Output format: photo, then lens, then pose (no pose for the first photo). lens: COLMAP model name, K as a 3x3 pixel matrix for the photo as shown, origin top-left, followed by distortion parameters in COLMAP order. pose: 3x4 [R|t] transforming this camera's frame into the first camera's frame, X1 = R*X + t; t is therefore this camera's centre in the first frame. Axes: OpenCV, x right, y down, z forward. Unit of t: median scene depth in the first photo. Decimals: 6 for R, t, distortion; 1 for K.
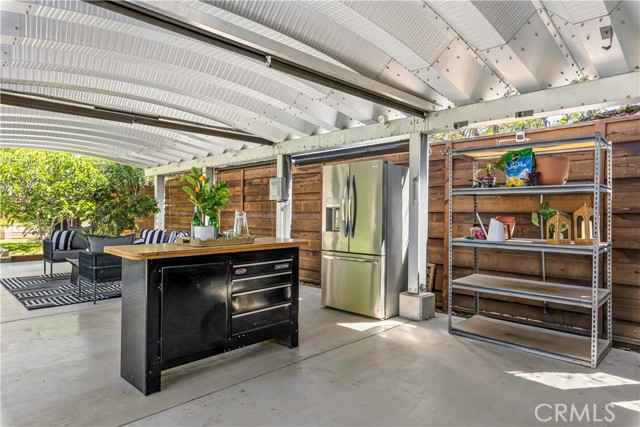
lens RADIAL K [[407.6, 0, 320.0], [0, 407.6, 213.5], [0, 0, 1]] dist [0.003754, 0.000236]
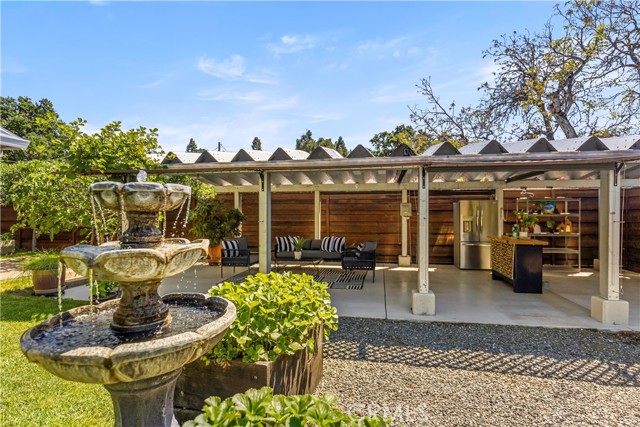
lens RADIAL K [[341.8, 0, 320.0], [0, 341.8, 213.5], [0, 0, 1]] dist [-0.005069, -0.000684]
pose [[0.804276, -0.007814, 0.594205, -0.865598], [0.007230, 0.999968, 0.003364, -0.034096], [-0.594212, 0.001591, 0.804307, 0.019599]]
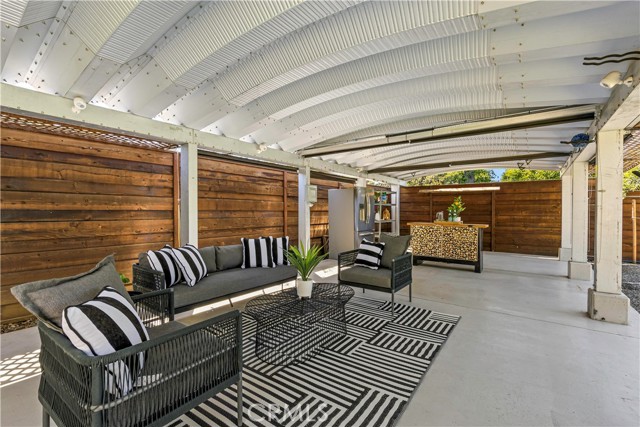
lens RADIAL K [[287.1, 0, 320.0], [0, 287.1, 213.5], [0, 0, 1]] dist [0.000010, 0.000089]
pose [[-0.176286, -0.014188, 0.984237, -0.687923], [-0.002907, 0.999899, 0.013893, -0.005643], [-0.984335, -0.000412, -0.176310, 0.765232]]
